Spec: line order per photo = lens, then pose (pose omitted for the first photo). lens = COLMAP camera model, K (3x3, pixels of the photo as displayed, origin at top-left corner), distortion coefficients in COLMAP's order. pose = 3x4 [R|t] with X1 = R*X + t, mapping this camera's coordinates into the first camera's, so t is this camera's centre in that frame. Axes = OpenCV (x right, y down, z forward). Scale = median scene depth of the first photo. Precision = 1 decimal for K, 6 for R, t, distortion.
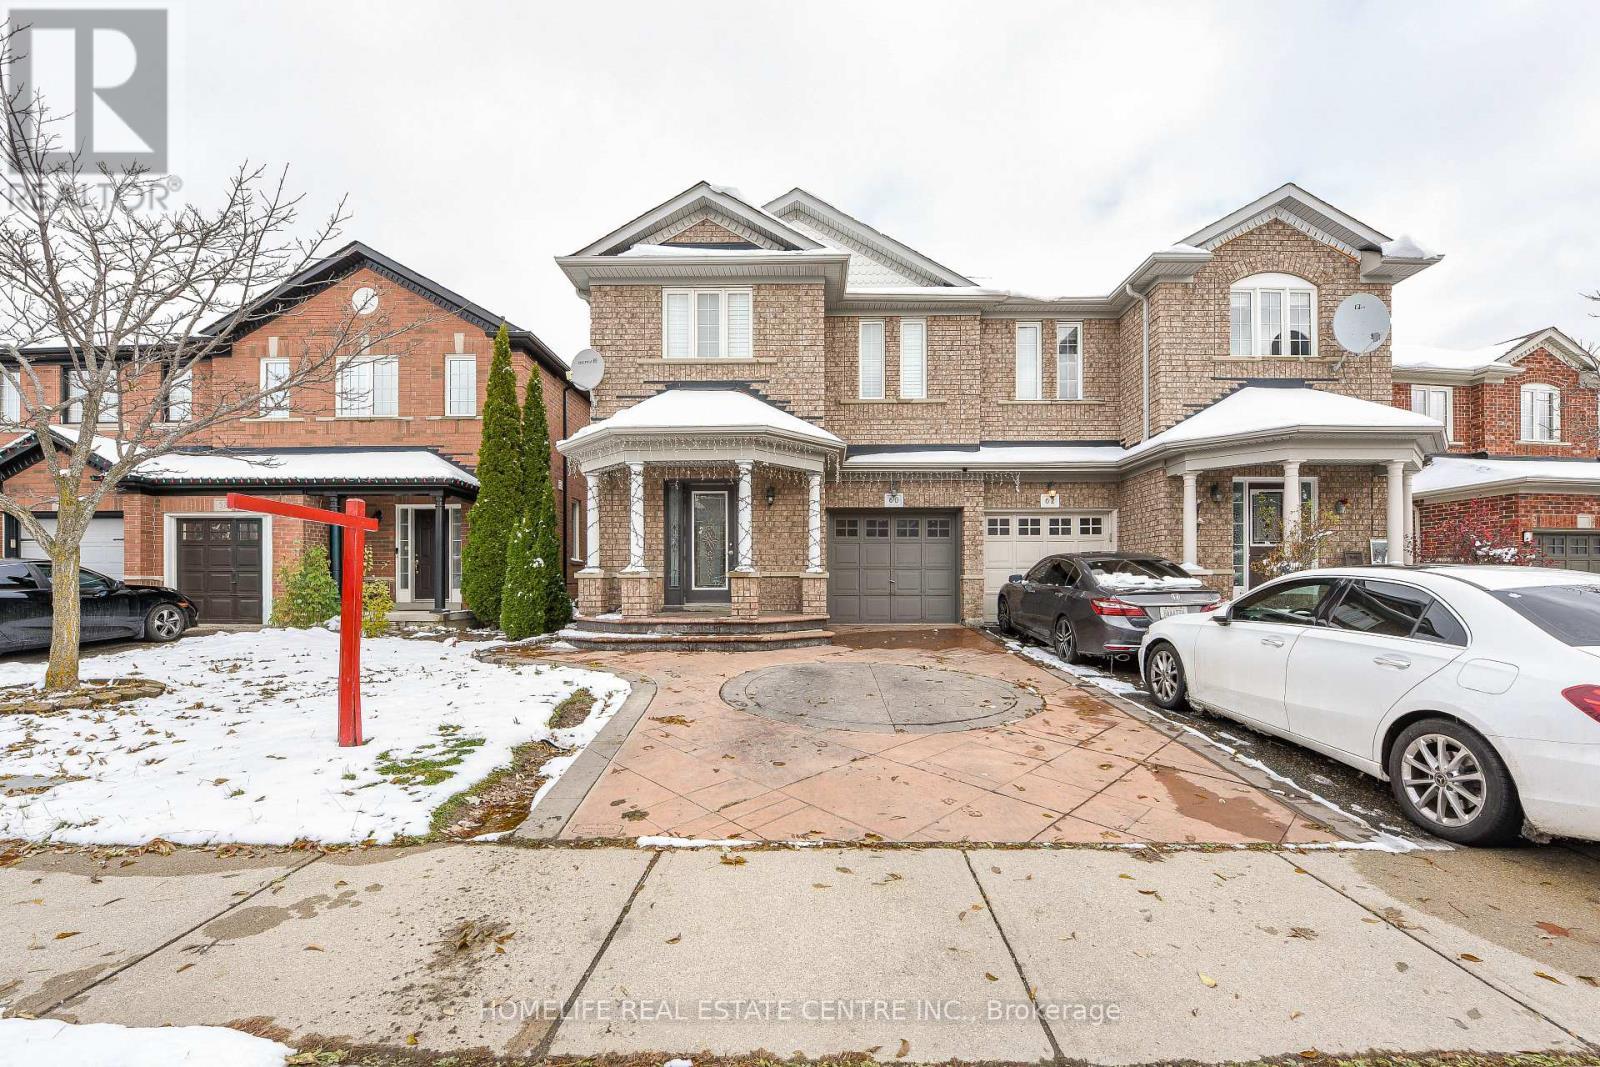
lens RADIAL K [[654.8, 0, 805.4], [0, 654.8, 541.4], [0, 0, 1]] dist [-0.015505, -0.002737]
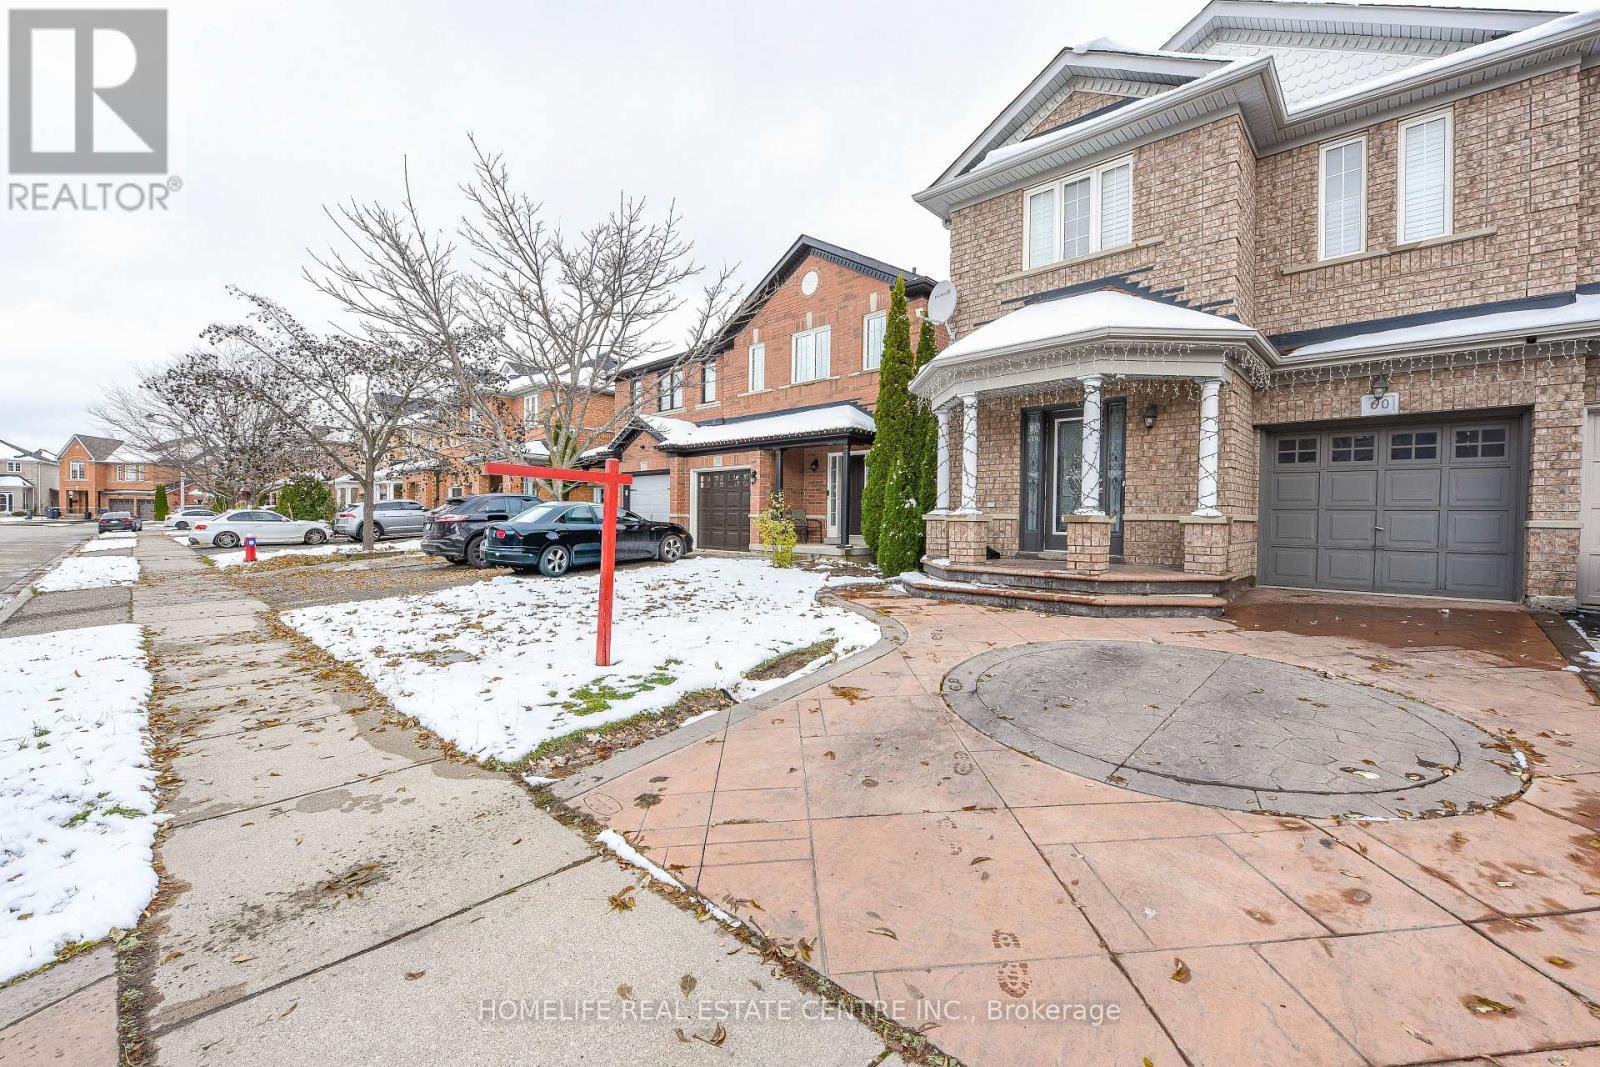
lens RADIAL K [[643.7, 0, 799.5], [0, 643.7, 500.8], [0, 0, 1]] dist [-0.014036, -0.002343]
pose [[0.738202, -0.008098, -0.674531, 0.142160], [0.033394, 0.999141, 0.024550, -0.001909], [0.673753, -0.040648, 0.737838, 0.146346]]
